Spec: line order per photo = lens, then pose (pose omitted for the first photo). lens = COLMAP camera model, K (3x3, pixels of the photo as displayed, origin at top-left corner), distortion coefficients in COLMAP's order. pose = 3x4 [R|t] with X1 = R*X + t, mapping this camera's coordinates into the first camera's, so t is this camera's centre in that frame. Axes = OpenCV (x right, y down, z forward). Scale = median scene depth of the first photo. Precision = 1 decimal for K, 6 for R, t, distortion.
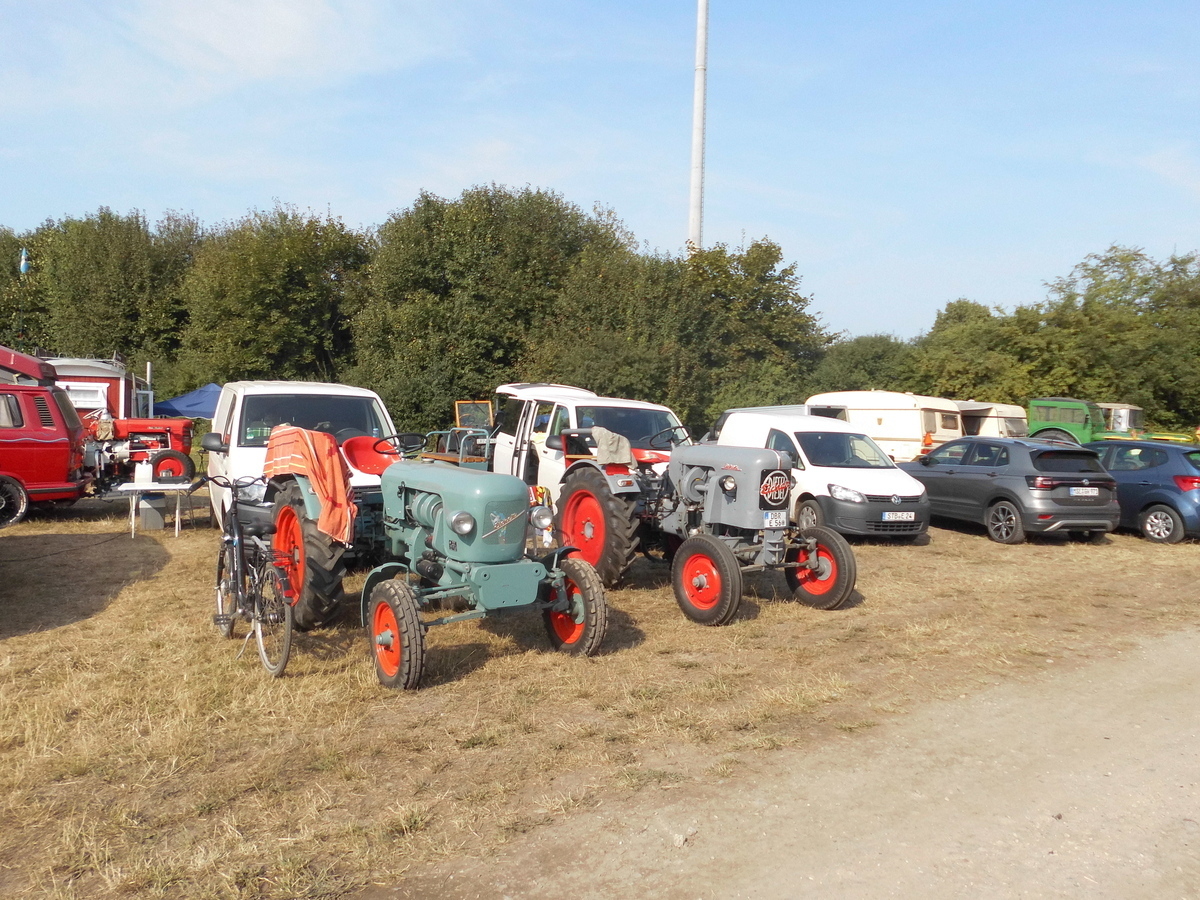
lens RADIAL K [[901.2, 0, 601.0], [0, 901.2, 453.0], [0, 0, 1]] dist [-0.008952, 0.020268]
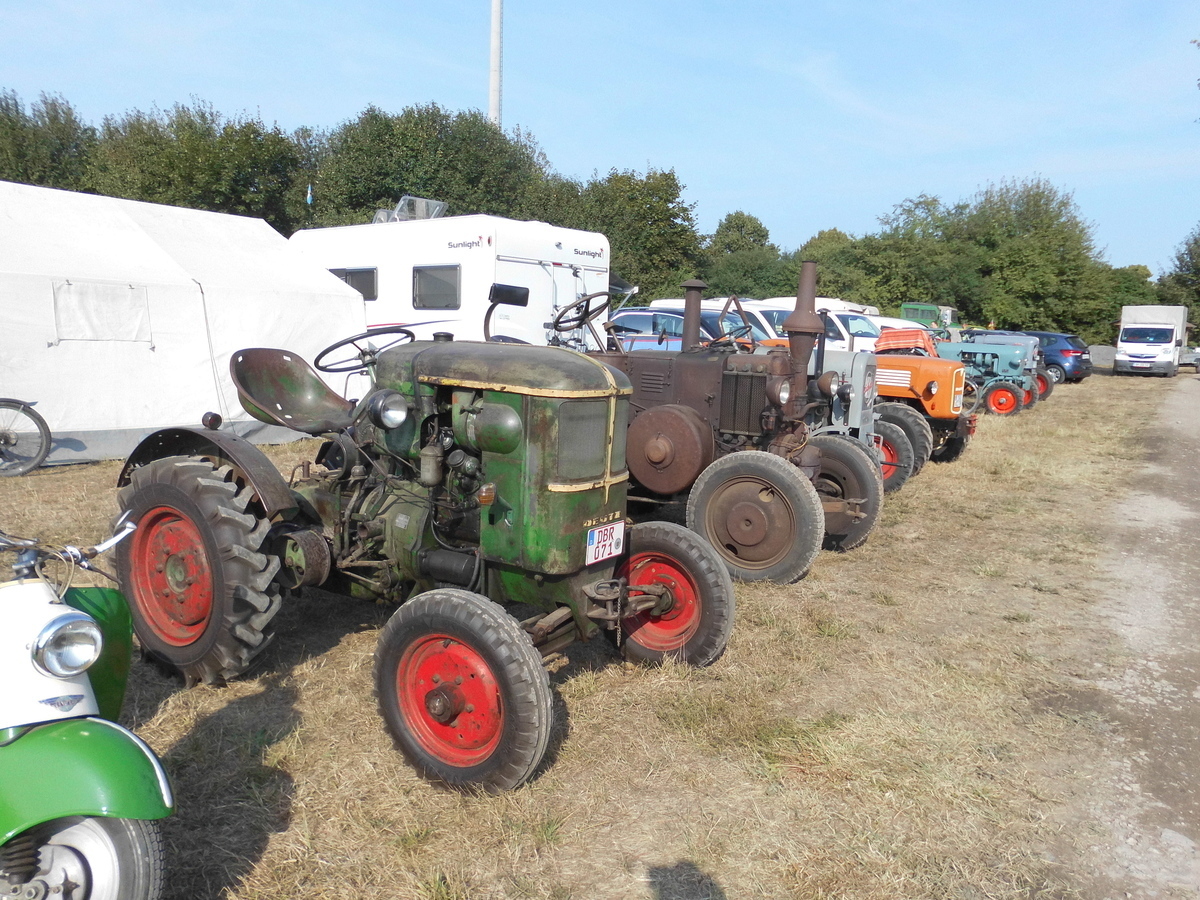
lens RADIAL K [[901.2, 0, 599.6], [0, 901.2, 448.0], [0, 0, 1]] dist [-0.008952, 0.020268]
pose [[0.946433, -0.046127, 0.319589, -0.392048], [0.009115, 0.993166, 0.116354, 0.000583], [-0.322772, -0.107209, 0.940385, -0.222851]]
